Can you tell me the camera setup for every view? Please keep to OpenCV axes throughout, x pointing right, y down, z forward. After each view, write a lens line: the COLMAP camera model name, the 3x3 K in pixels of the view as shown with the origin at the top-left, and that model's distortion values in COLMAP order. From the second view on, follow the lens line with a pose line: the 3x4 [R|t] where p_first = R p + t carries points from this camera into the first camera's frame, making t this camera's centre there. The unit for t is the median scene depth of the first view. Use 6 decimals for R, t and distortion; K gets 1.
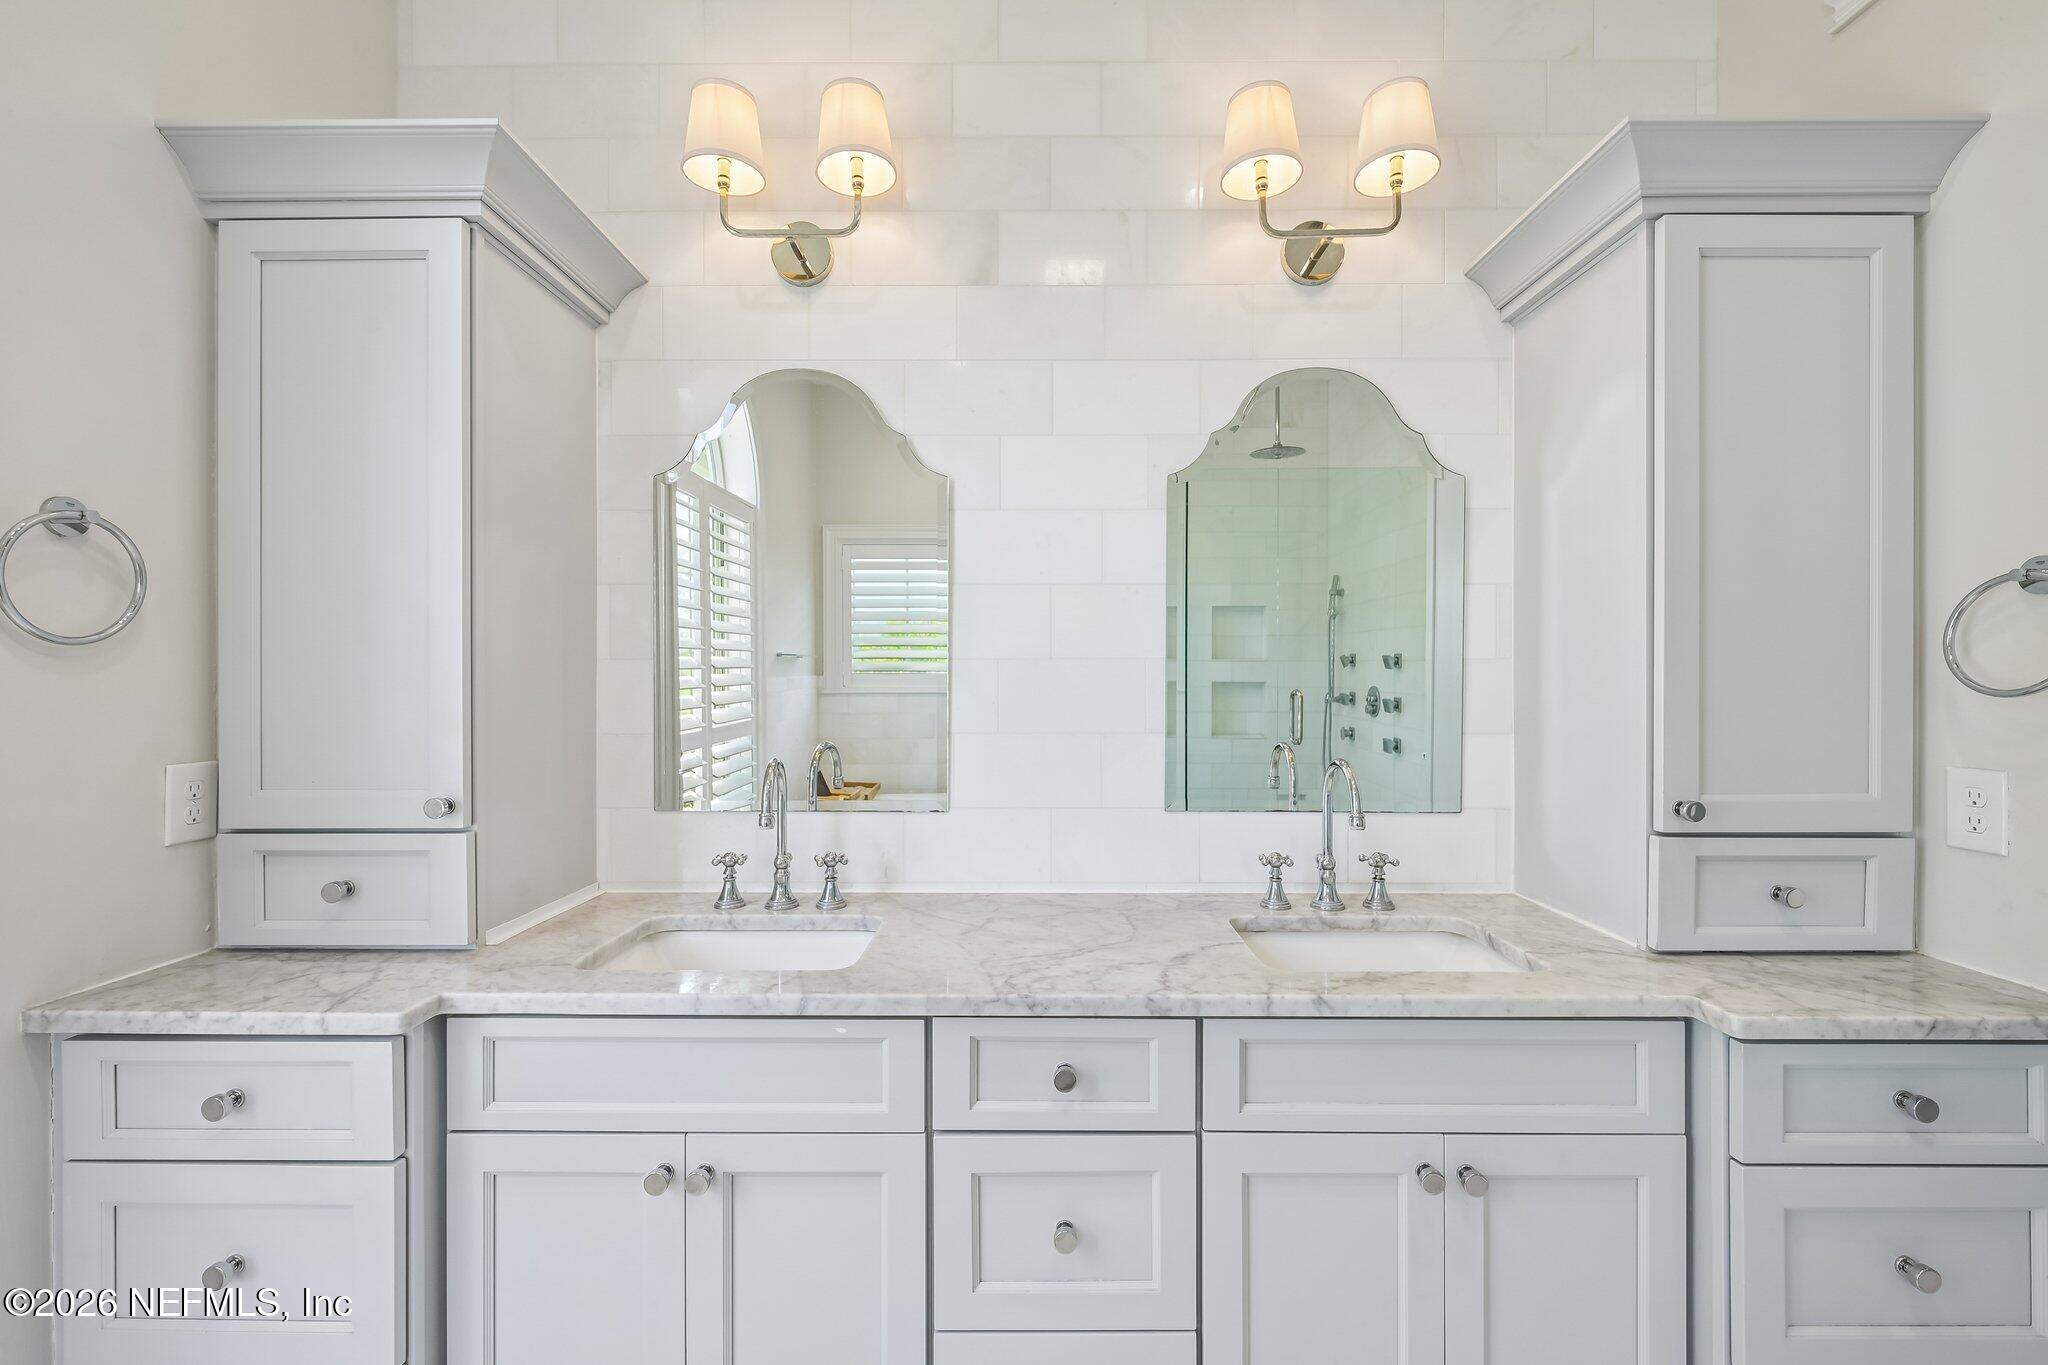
lens RADIAL K [[856.2, 0, 1031.1], [0, 856.2, 684.2], [0, 0, 1]] dist [-0.002228, -0.002020]
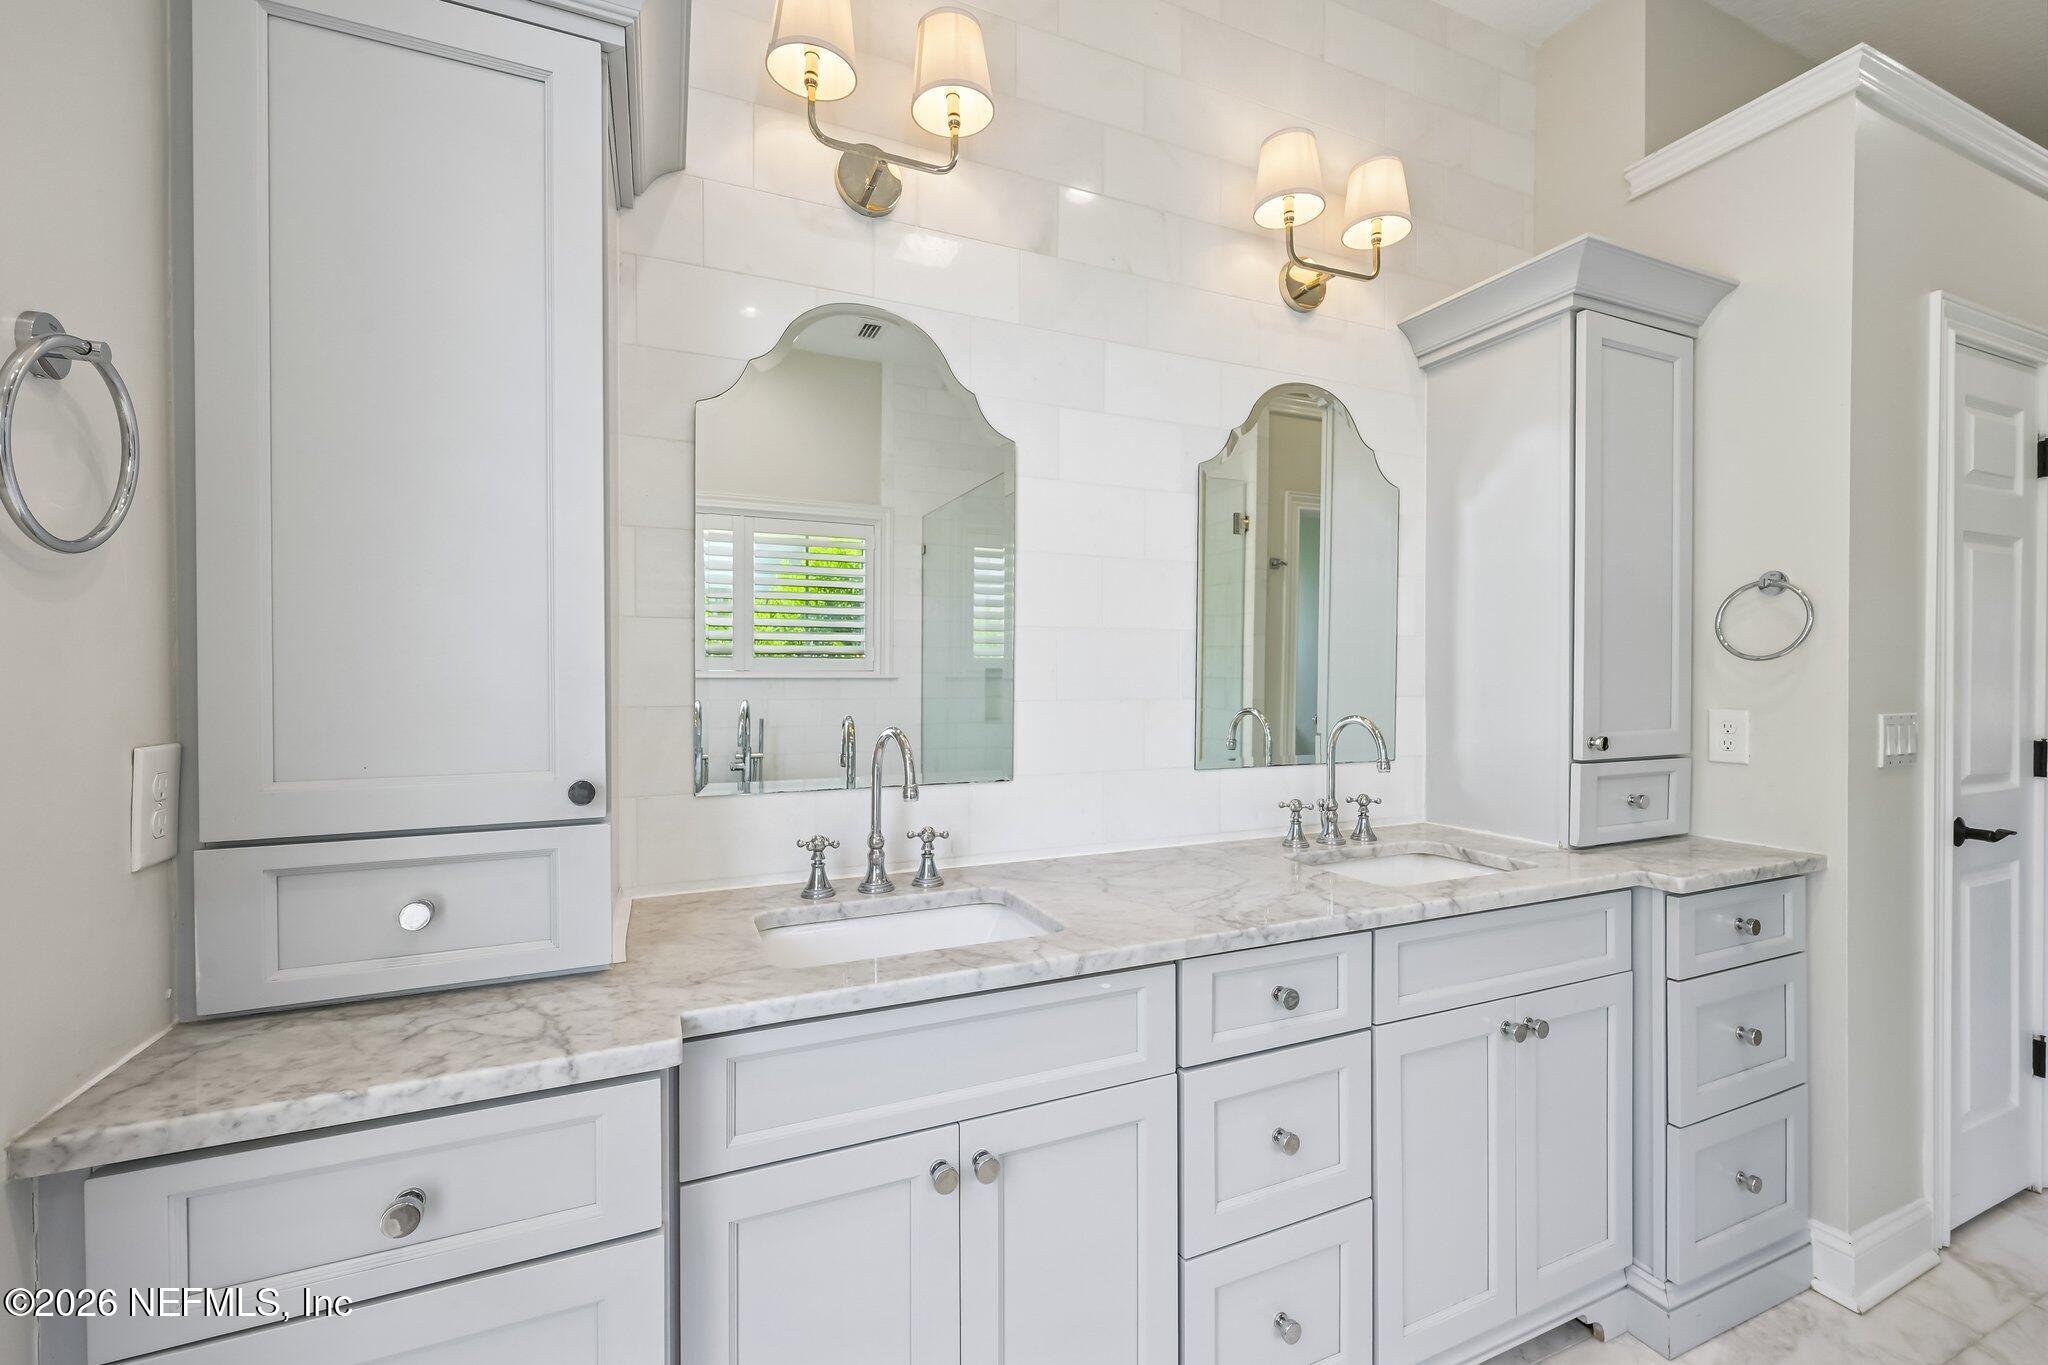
lens RADIAL K [[856.2, 0, 1035.6], [0, 856.2, 684.3], [0, 0, 1]] dist [-0.002228, -0.002020]
pose [[0.910149, -0.003768, 0.414264, -0.630428], [0.000973, 0.999975, 0.006957, 0.040484], [-0.414280, -0.005929, 0.910130, 0.113985]]
